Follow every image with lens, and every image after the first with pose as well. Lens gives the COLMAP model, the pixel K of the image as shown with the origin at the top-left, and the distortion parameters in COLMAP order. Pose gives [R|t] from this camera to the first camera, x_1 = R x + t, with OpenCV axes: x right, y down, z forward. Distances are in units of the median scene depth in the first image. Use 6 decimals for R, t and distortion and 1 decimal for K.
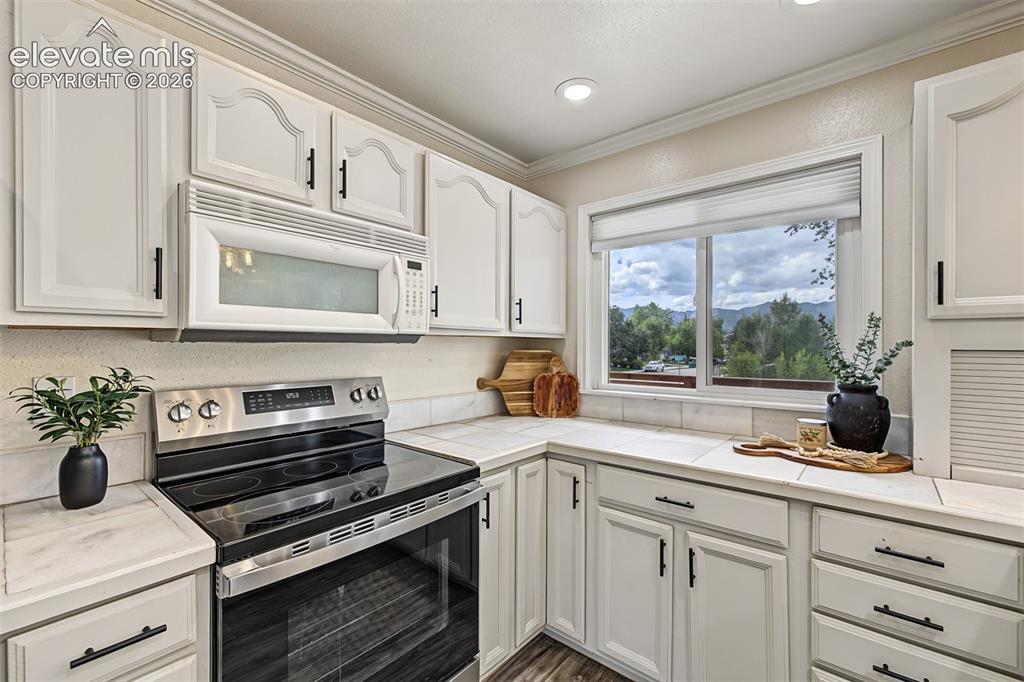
lens RADIAL K [[434.1, 0, 509.6], [0, 434.1, 341.6], [0, 0, 1]] dist [0.010268, -0.002880]
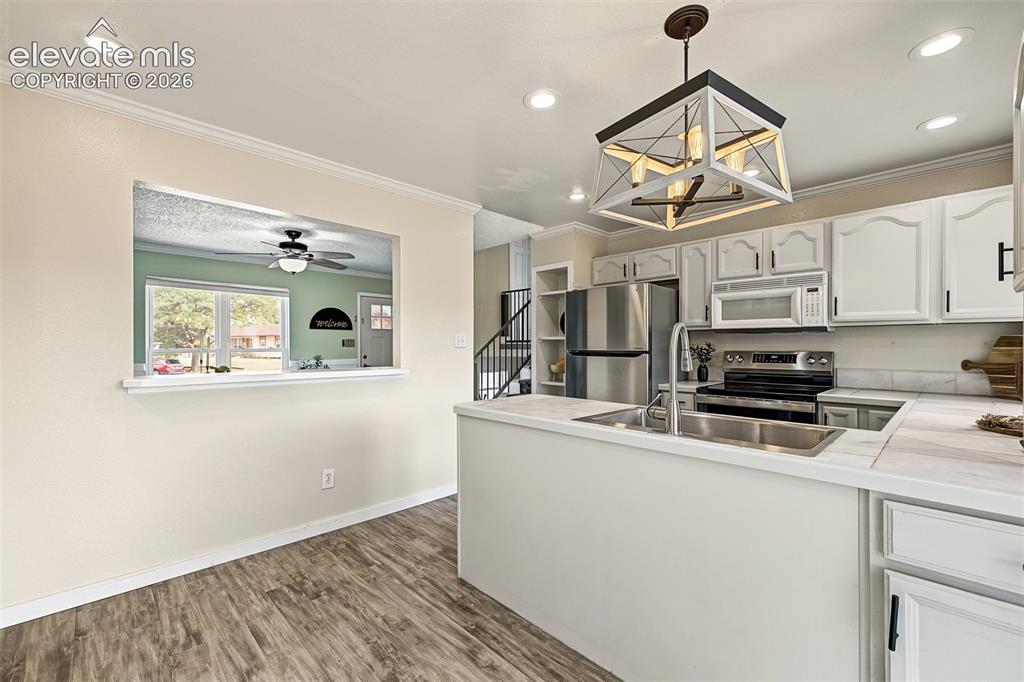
lens RADIAL K [[434.1, 0, 506.5], [0, 434.1, 344.8], [0, 0, 1]] dist [0.010268, -0.002880]
pose [[-0.104215, -0.004341, -0.994545, 1.785356], [0.007770, 0.999956, -0.005179, 0.060317], [0.994524, -0.008267, -0.104177, -0.116289]]
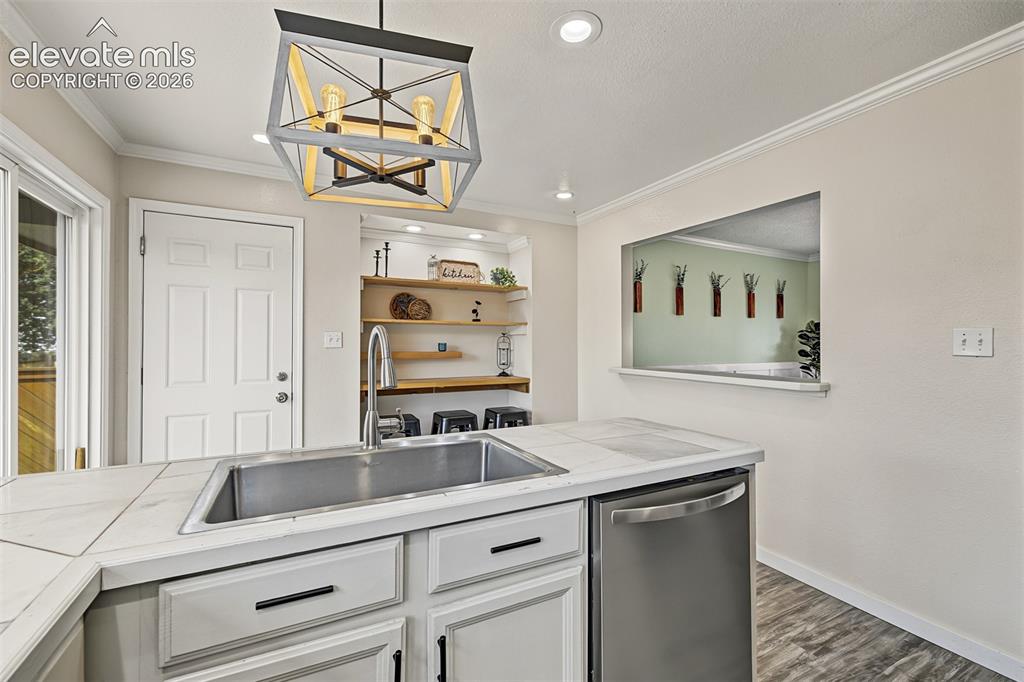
lens RADIAL K [[434.1, 0, 512.0], [0, 434.1, 344.3], [0, 0, 1]] dist [0.010268, -0.002880]
pose [[-0.923344, -0.005207, 0.383939, 0.199230], [-0.006935, 0.999971, -0.003116, 0.041842], [-0.383912, -0.005540, -0.923353, 0.848587]]
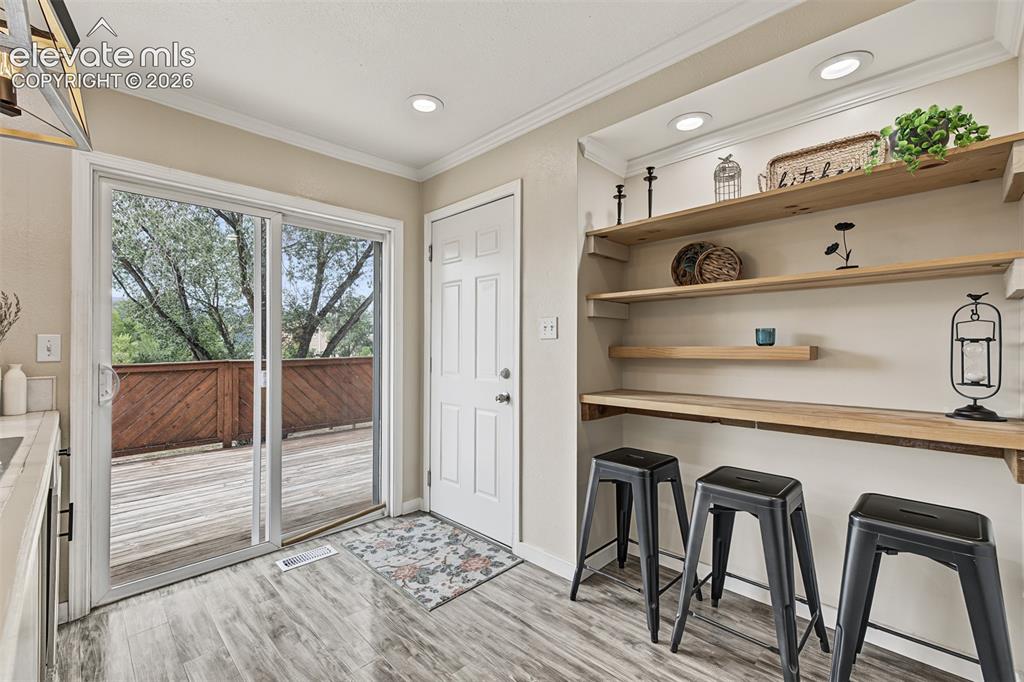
lens RADIAL K [[434.1, 0, 512.4], [0, 434.1, 339.7], [0, 0, 1]] dist [0.010268, -0.002880]
pose [[0.080279, 0.014733, 0.996664, 0.257270], [-0.004880, 0.999885, -0.014388, 0.080203], [-0.996760, -0.003709, 0.080342, -0.635801]]
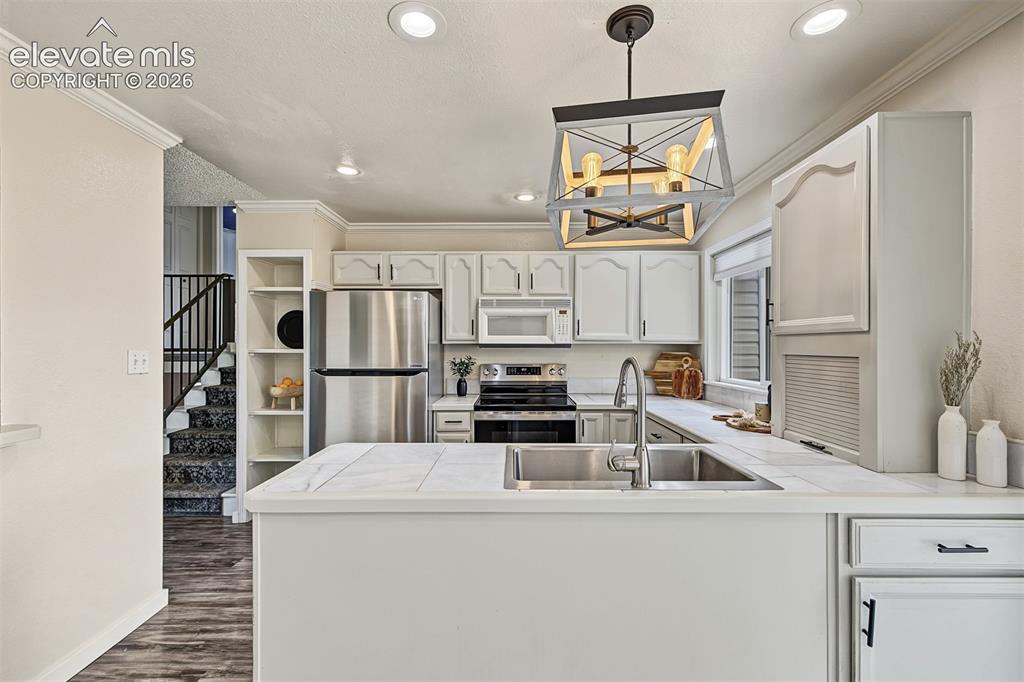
lens RADIAL K [[434.1, 0, 518.0], [0, 434.1, 344.7], [0, 0, 1]] dist [0.010268, -0.002880]
pose [[0.646205, -0.002125, -0.763161, 1.286745], [0.006404, 0.999976, 0.002638, -0.021125], [0.763137, -0.006592, 0.646203, -0.571827]]
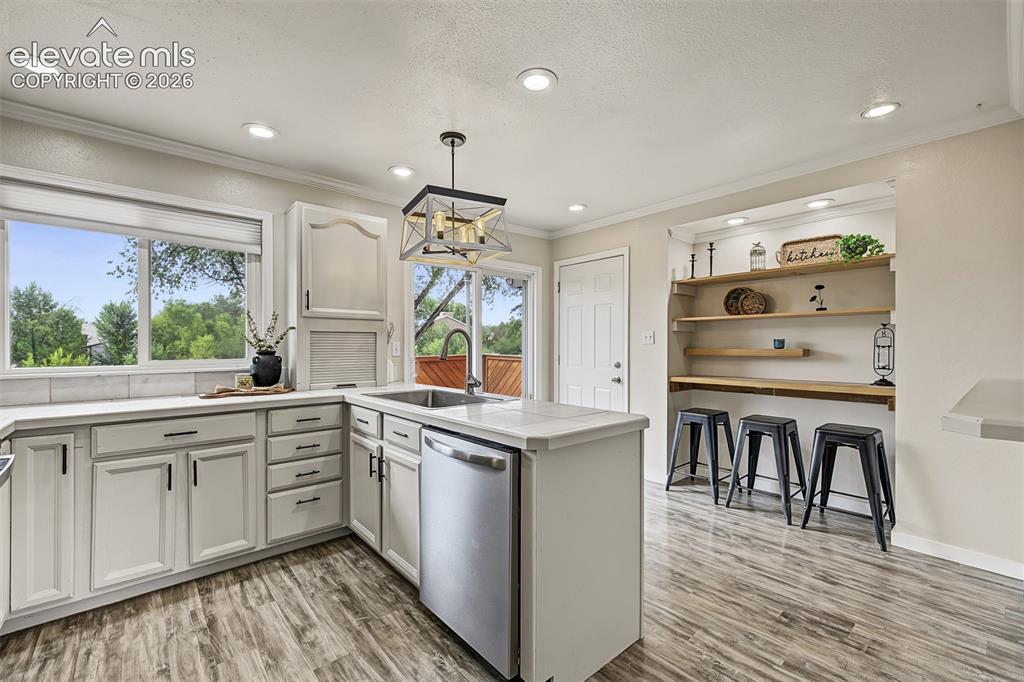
lens RADIAL K [[434.1, 0, 512.6], [0, 434.1, 341.9], [0, 0, 1]] dist [0.010268, -0.002880]
pose [[0.151948, 0.007468, 0.988360, -0.797360], [-0.005641, 0.999962, -0.006688, 0.065343], [-0.988372, -0.004559, 0.151985, -0.265218]]
